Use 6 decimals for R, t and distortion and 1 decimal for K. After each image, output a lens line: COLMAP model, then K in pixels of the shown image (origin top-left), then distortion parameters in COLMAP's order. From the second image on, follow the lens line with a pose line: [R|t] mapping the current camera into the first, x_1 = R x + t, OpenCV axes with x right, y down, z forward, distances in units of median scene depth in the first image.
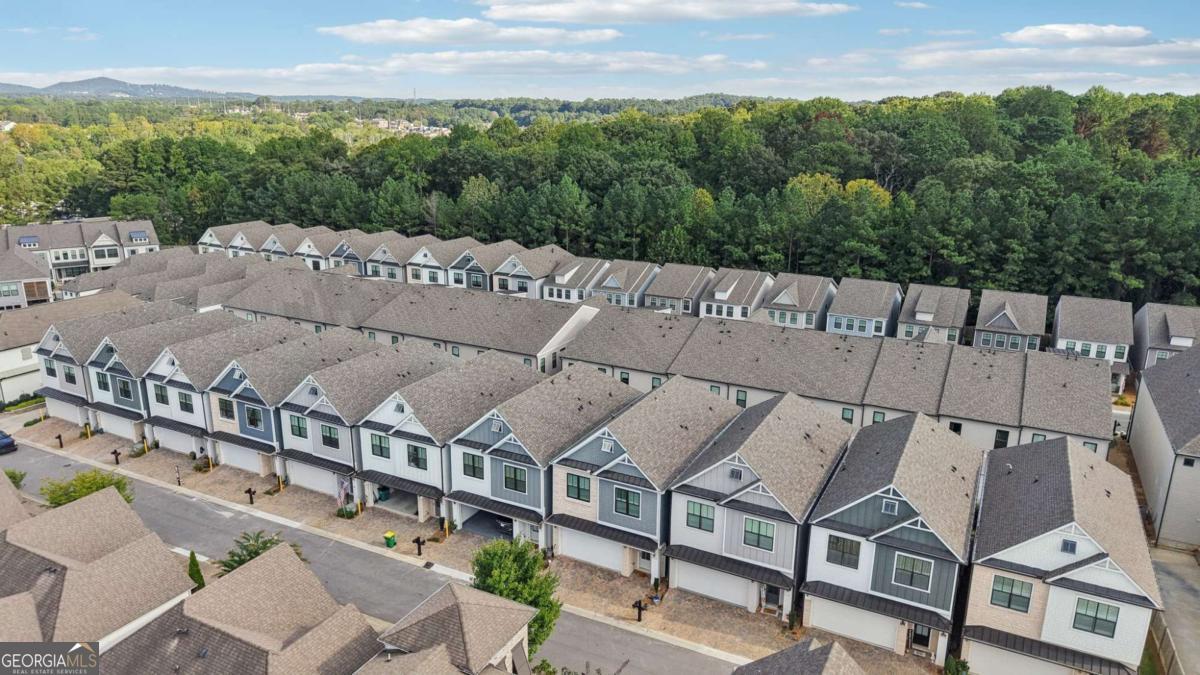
lens RADIAL K [[799.1, 0, 600.0], [0, 799.1, 337.5], [0, 0, 1]] dist [0.088309, -0.147775]
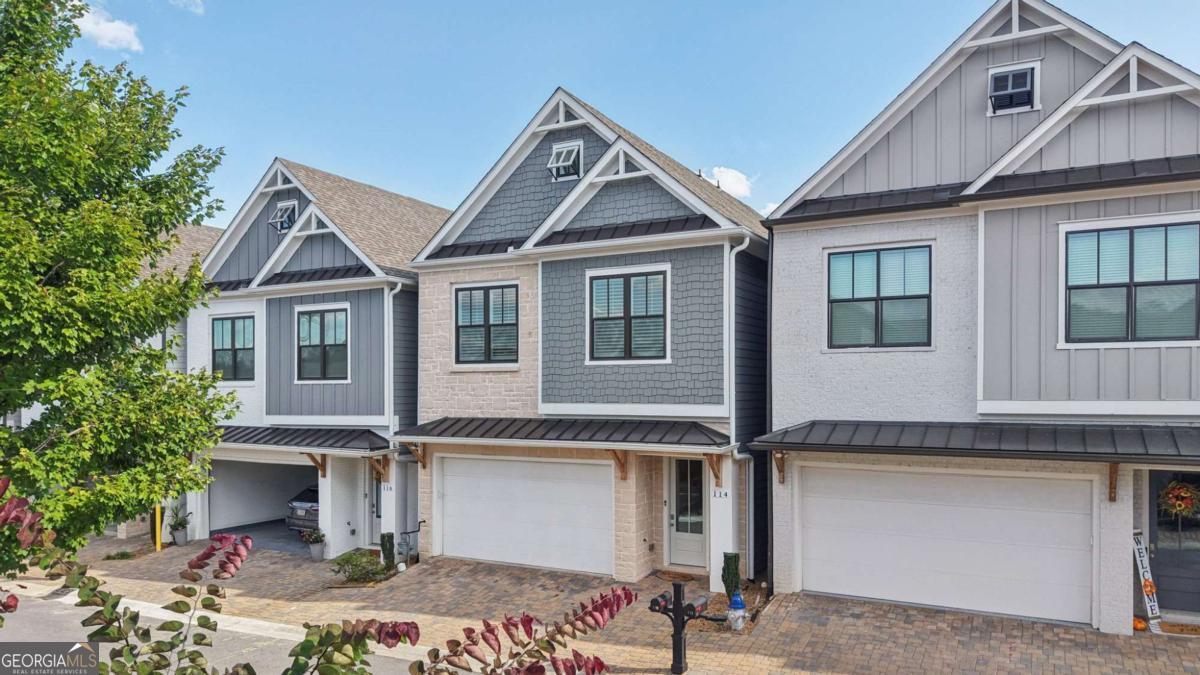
lens RADIAL K [[821.4, 0, 598.6], [0, 821.4, 398.2], [0, 0, 1]] dist [0.004379, 0.002249]
pose [[0.999848, -0.008728, -0.015098, 0.014972], [0.004314, 0.962637, -0.270762, 0.178690], [0.016897, 0.270656, 0.962528, 0.383223]]
